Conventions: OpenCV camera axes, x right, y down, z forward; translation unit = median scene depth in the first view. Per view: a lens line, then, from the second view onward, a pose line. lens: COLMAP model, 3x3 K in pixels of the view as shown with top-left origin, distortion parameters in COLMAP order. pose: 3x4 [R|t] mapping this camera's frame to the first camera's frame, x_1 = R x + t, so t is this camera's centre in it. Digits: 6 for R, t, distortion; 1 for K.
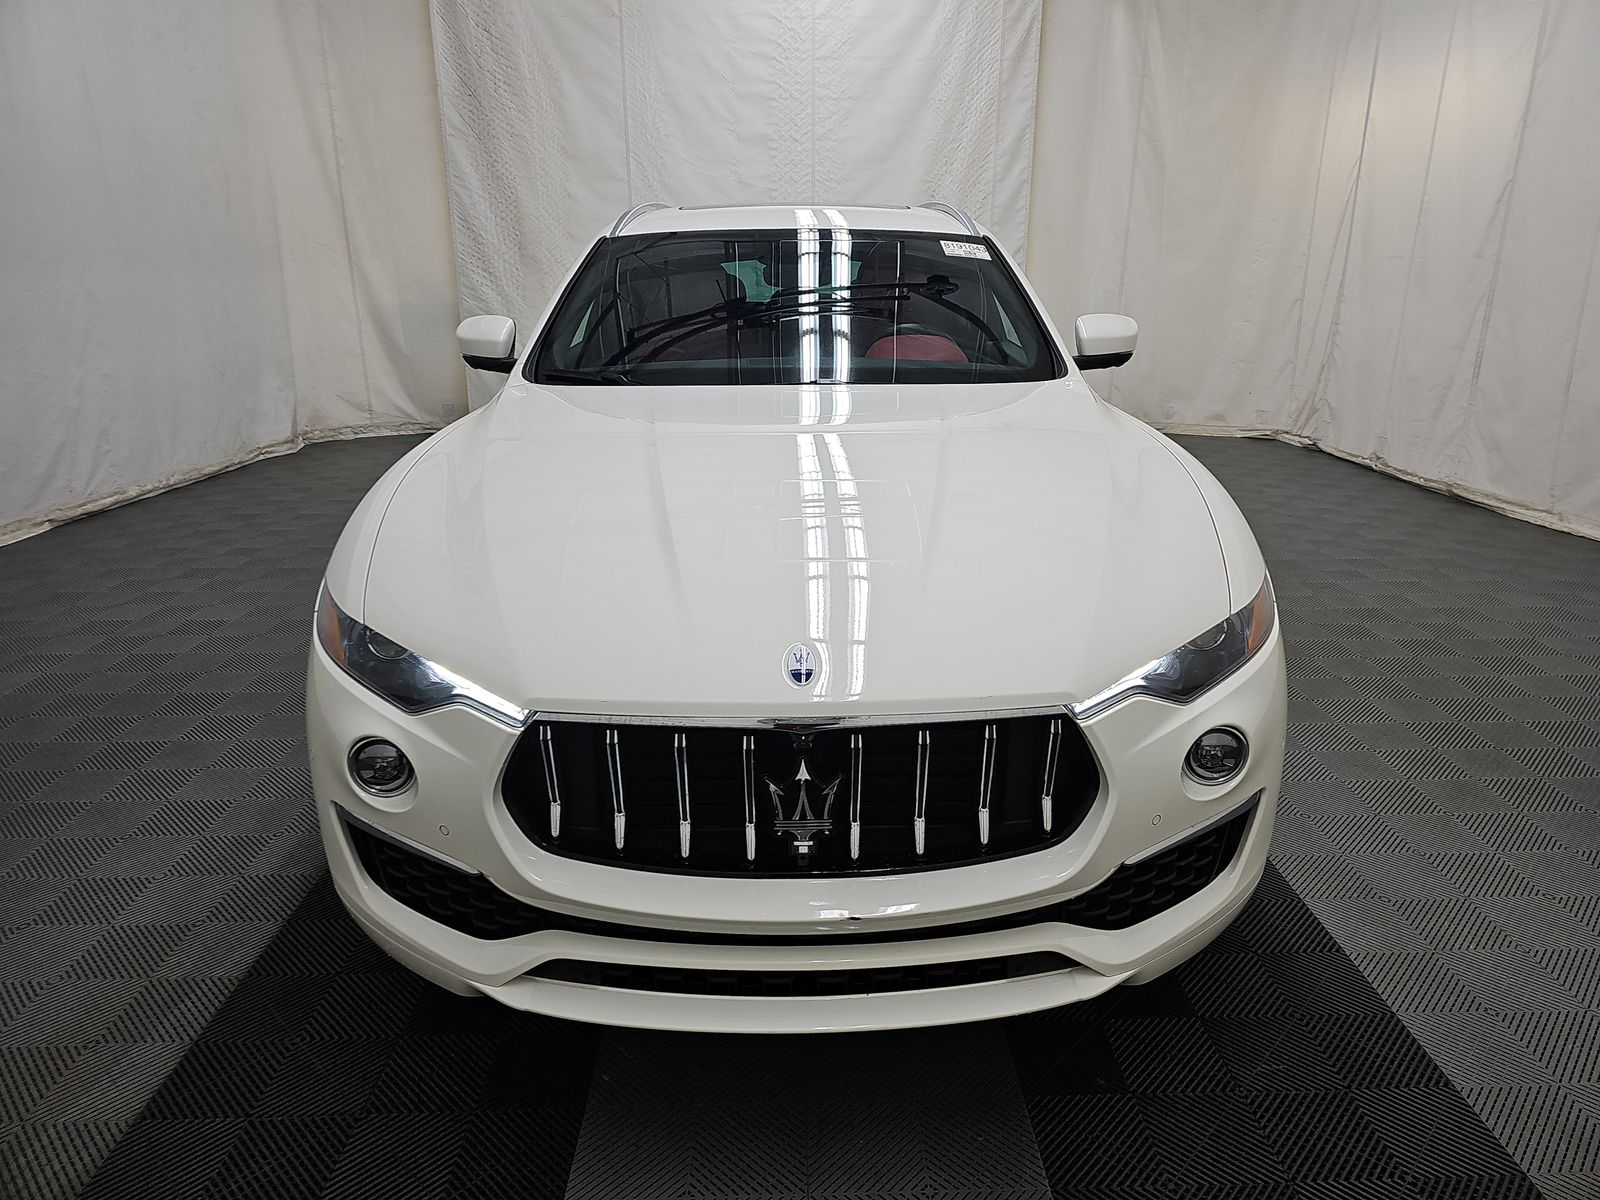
lens RADIAL K [[1051.5, 0, 787.8], [0, 1051.5, 591.0], [0, 0, 1]] dist [0.038734, -0.035128]
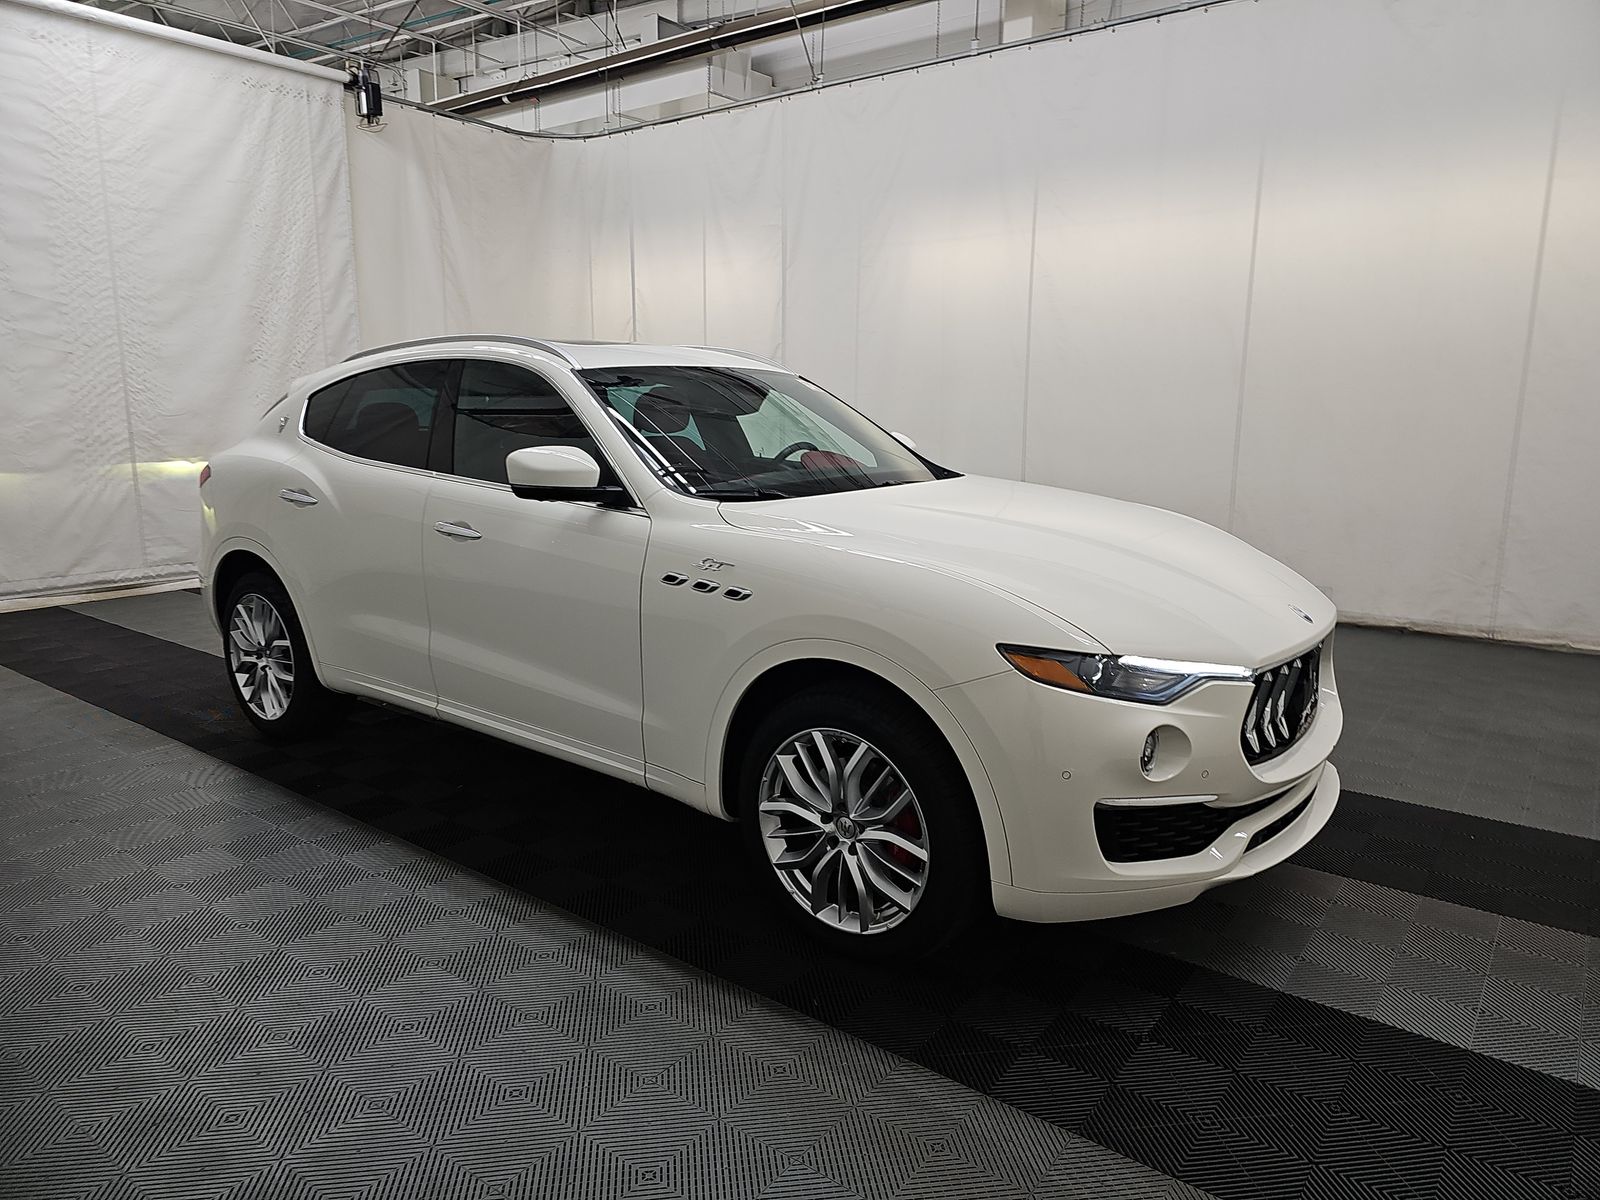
lens RADIAL K [[1051.5, 0, 797.3], [0, 1051.5, 609.3], [0, 0, 1]] dist [0.038734, -0.035128]
pose [[0.604355, -0.156695, 0.781154, -0.360580], [0.233567, 0.972235, 0.014321, -0.030303], [-0.761709, 0.173796, 0.624174, 0.098117]]
